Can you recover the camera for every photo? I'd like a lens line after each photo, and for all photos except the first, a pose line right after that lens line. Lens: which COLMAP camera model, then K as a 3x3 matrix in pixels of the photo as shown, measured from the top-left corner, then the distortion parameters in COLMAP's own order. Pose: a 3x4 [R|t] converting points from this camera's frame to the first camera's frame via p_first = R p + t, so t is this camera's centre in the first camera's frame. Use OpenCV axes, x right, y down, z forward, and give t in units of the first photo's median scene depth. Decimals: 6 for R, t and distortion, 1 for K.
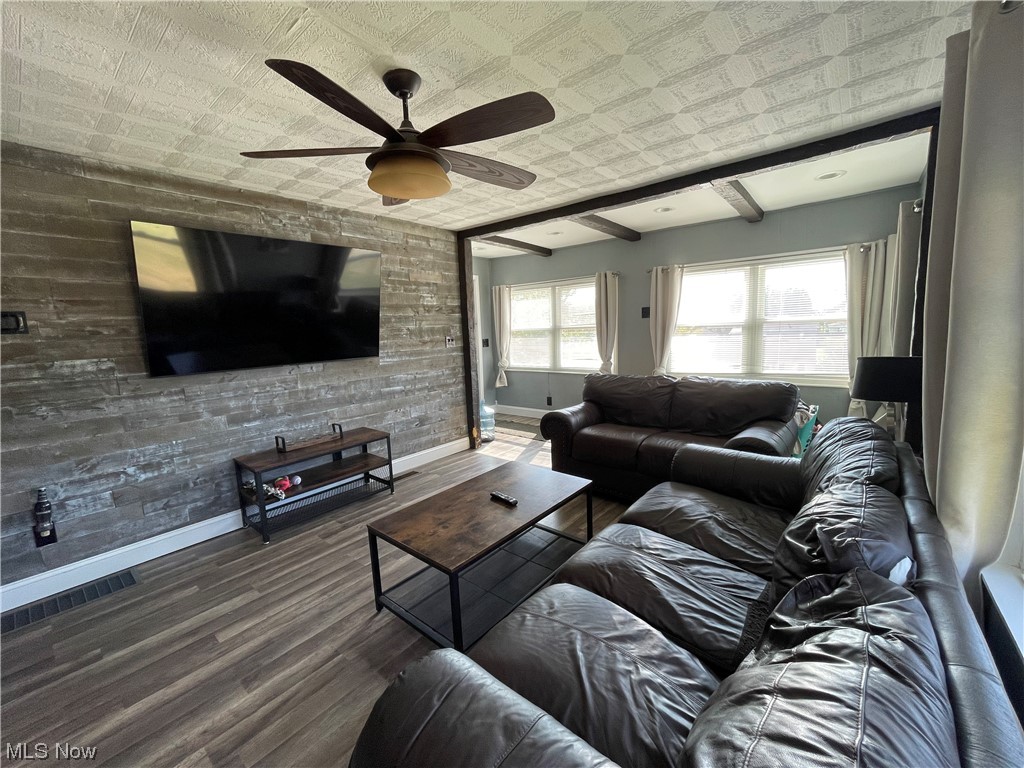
lens RADIAL K [[412.3, 0, 508.1], [0, 412.3, 384.1], [0, 0, 1]] dist [0.000336, -0.000515]
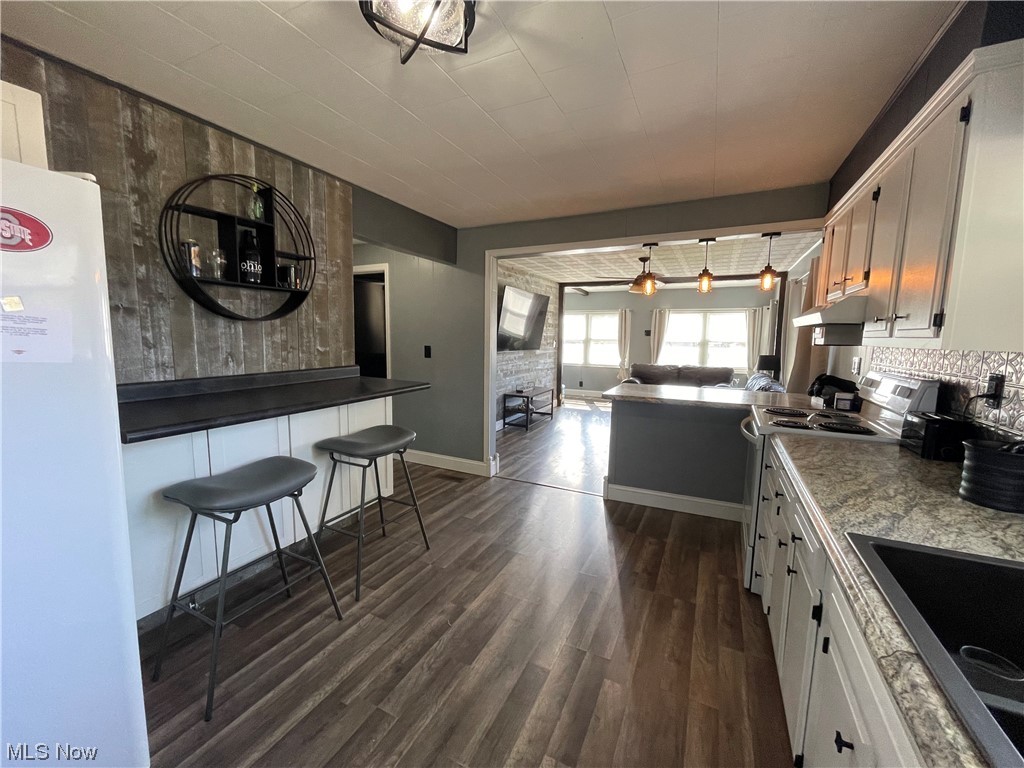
lens RADIAL K [[412.3, 0, 507.8], [0, 412.3, 384.3], [0, 0, 1]] dist [0.000336, -0.000515]
pose [[0.972583, 0.023833, 0.231332, -0.707132], [-0.018620, 0.999522, -0.024690, 0.113285], [-0.231810, 0.019705, 0.972562, -0.645551]]
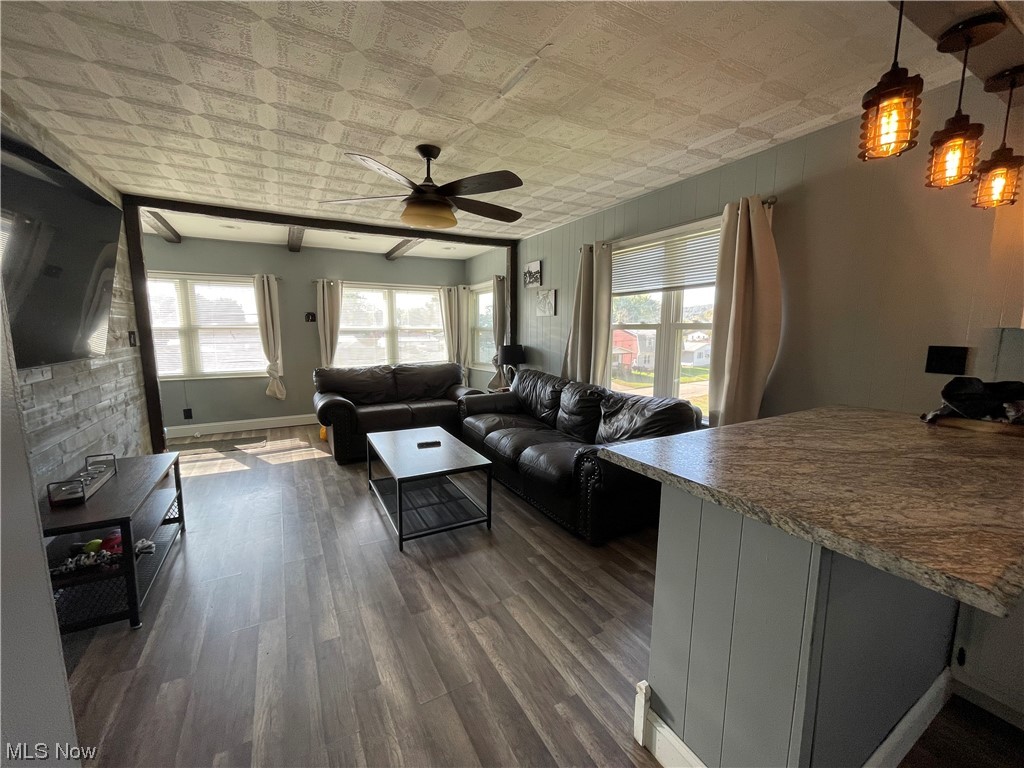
lens RADIAL K [[412.3, 0, 507.8], [0, 412.3, 385.5], [0, 0, 1]] dist [0.000336, -0.000515]
pose [[0.359490, -0.090678, 0.928733, -0.567429], [0.111648, 0.992298, 0.053668, 0.014590], [-0.926446, 0.084399, 0.366845, 0.095574]]
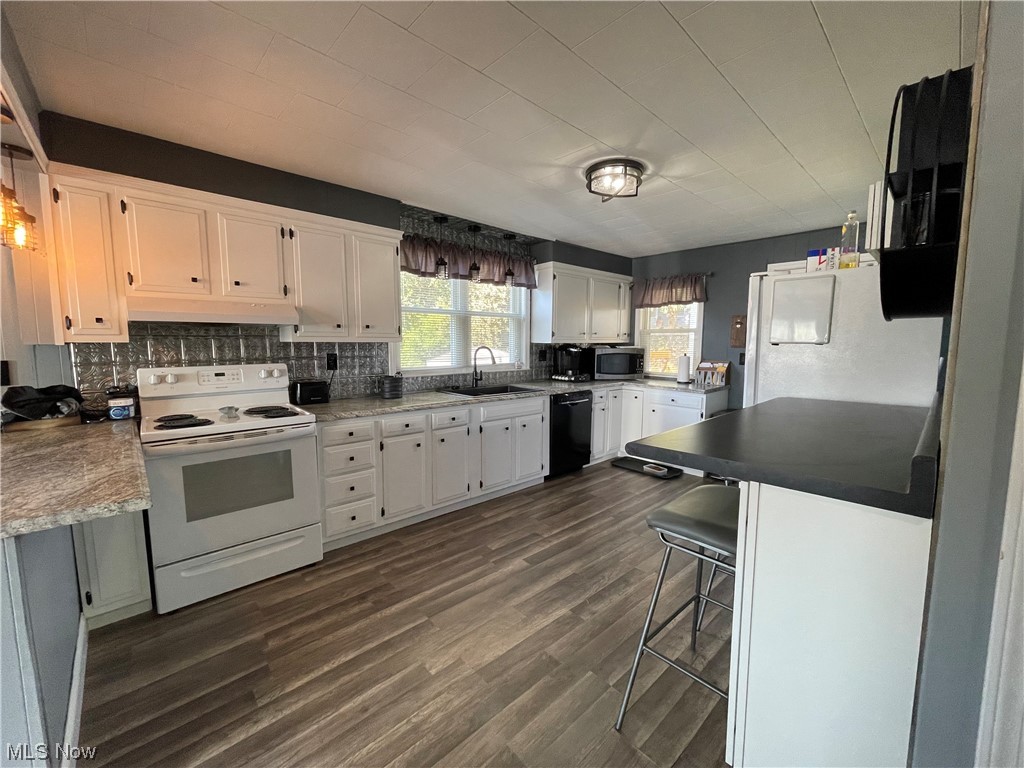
lens RADIAL K [[412.3, 0, 511.0], [0, 412.3, 380.7], [0, 0, 1]] dist [0.000336, -0.000515]
pose [[-0.990155, 0.018307, 0.138771, -0.644424], [0.049869, 0.972494, 0.227526, -0.005307], [-0.130789, 0.232206, -0.963833, 0.198315]]
